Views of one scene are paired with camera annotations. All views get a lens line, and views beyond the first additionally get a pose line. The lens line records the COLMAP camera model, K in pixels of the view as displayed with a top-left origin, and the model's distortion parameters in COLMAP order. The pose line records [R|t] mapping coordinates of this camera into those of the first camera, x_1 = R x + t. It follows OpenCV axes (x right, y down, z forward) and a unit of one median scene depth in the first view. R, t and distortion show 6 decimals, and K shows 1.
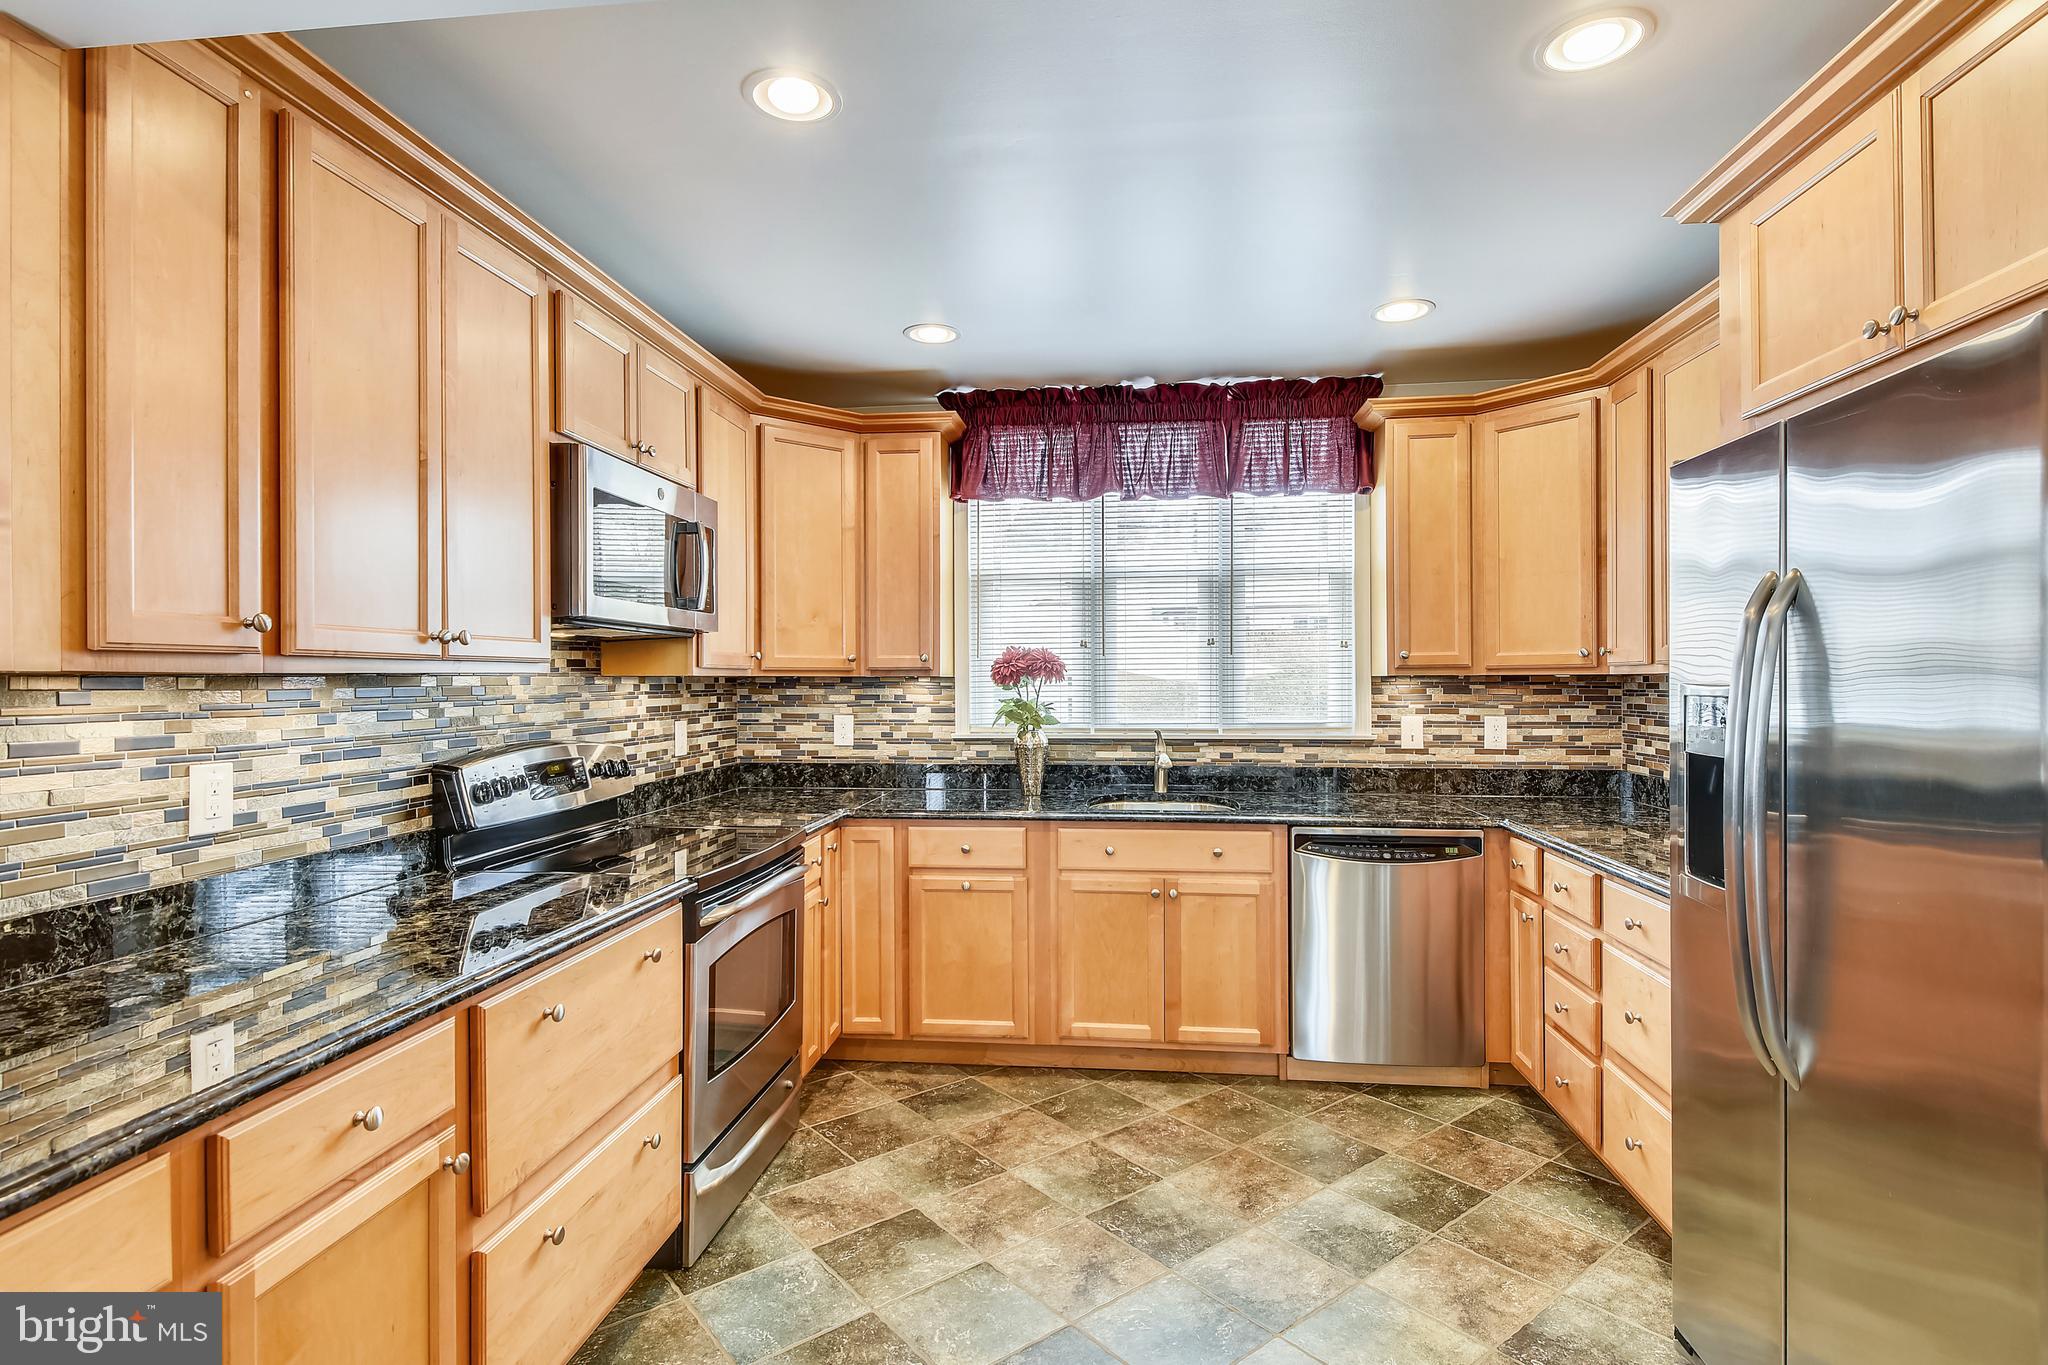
lens RADIAL K [[975.5, 0, 1029.1], [0, 975.5, 675.7], [0, 0, 1]] dist [0.017379, -0.018786]
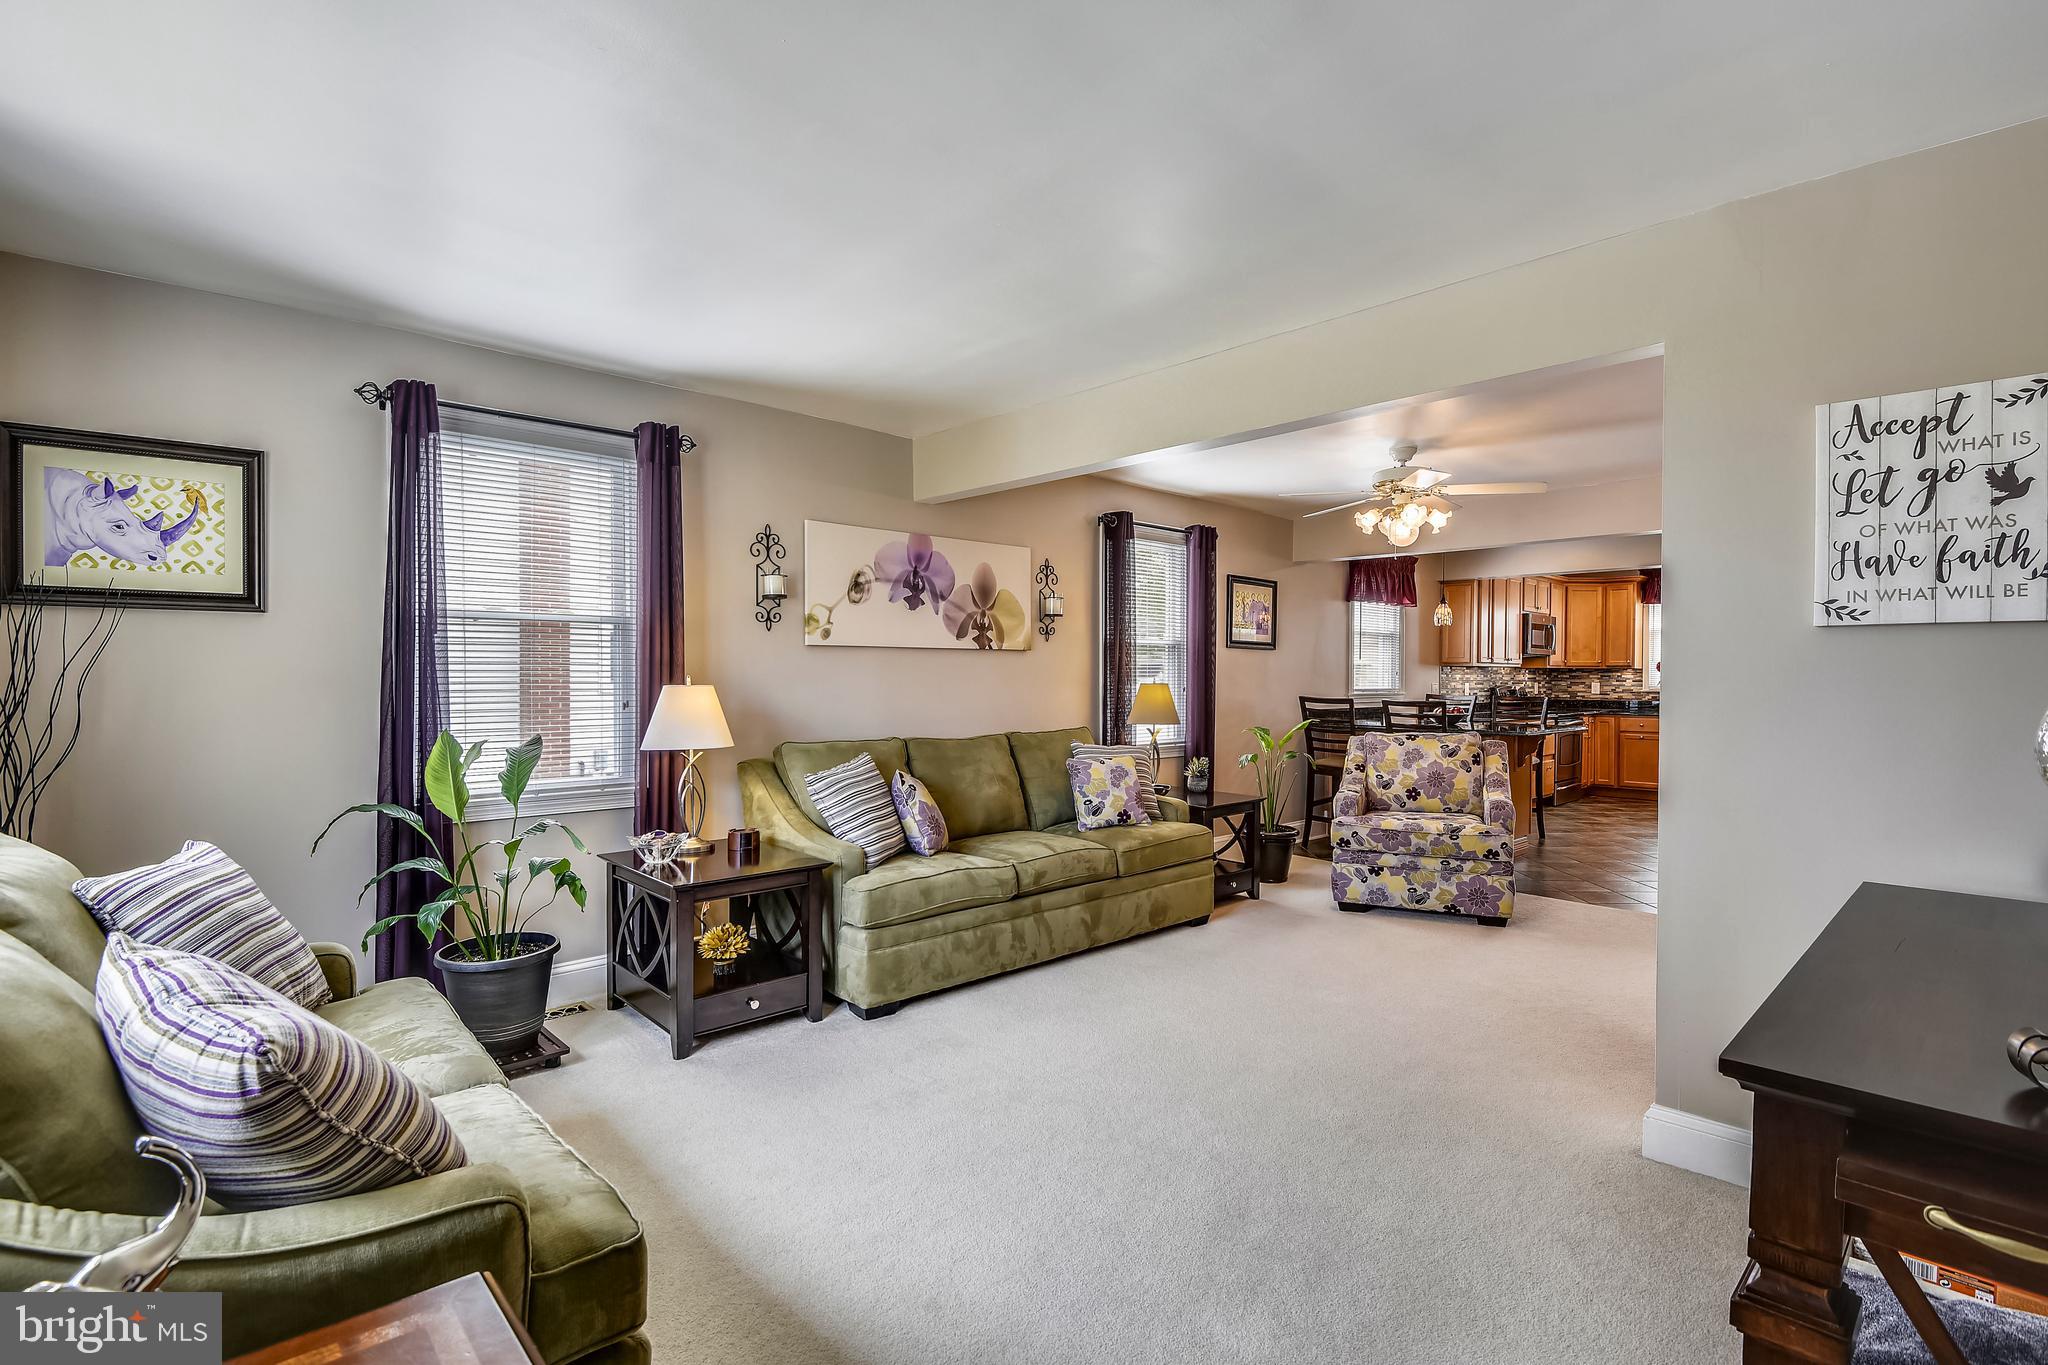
lens RADIAL K [[975.5, 0, 1029.1], [0, 975.5, 675.7], [0, 0, 1]] dist [0.017379, -0.018786]
pose [[0.761856, 0.009419, -0.647678, 0.400851], [-0.006780, 0.999955, 0.006566, 0.014044], [0.647711, -0.000611, 0.761886, -2.252218]]
